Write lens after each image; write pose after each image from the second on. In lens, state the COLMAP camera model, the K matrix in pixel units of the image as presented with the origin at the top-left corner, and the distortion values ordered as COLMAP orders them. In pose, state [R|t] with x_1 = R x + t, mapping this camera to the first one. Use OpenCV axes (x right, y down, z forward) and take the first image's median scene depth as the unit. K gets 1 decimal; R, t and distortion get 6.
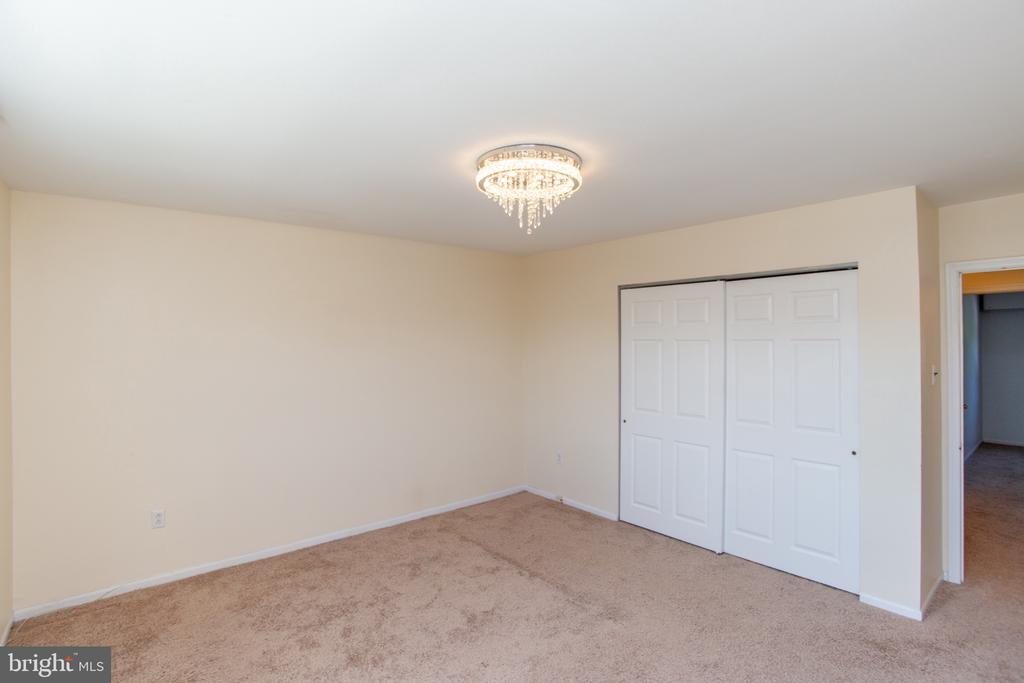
lens RADIAL K [[505.2, 0, 513.6], [0, 505.2, 339.2], [0, 0, 1]] dist [-0.001099, 0.002005]
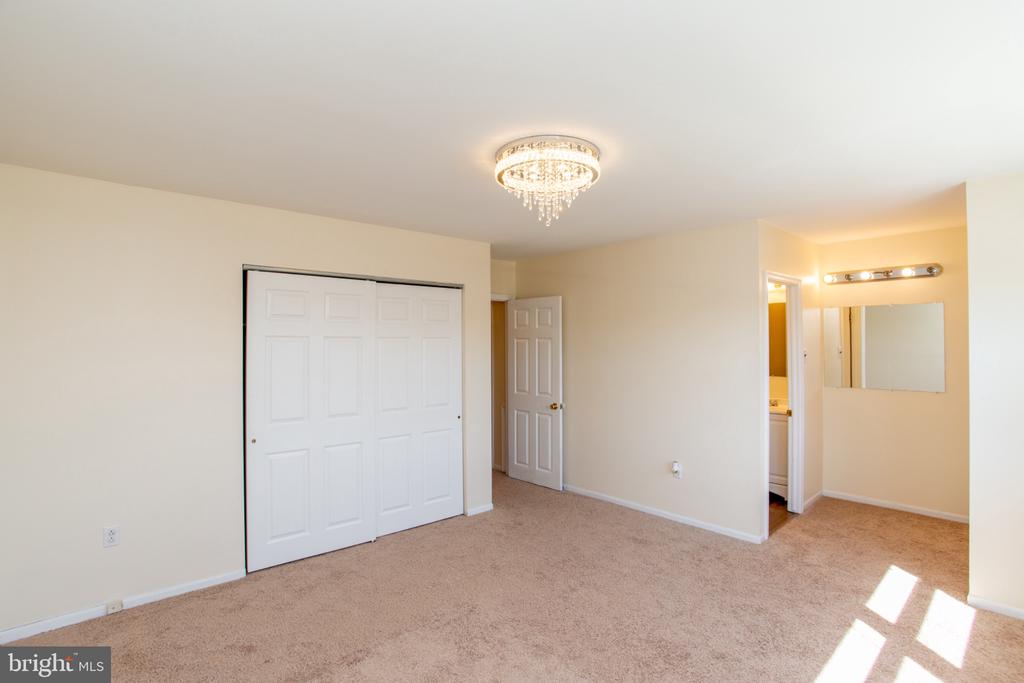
lens RADIAL K [[505.2, 0, 513.6], [0, 505.2, 339.2], [0, 0, 1]] dist [-0.001099, 0.002005]
pose [[0.011094, 0.006606, 0.999917, -0.604021], [-0.005927, 0.999961, -0.006540, 0.009598], [-0.999921, -0.005854, 0.011133, 0.656520]]
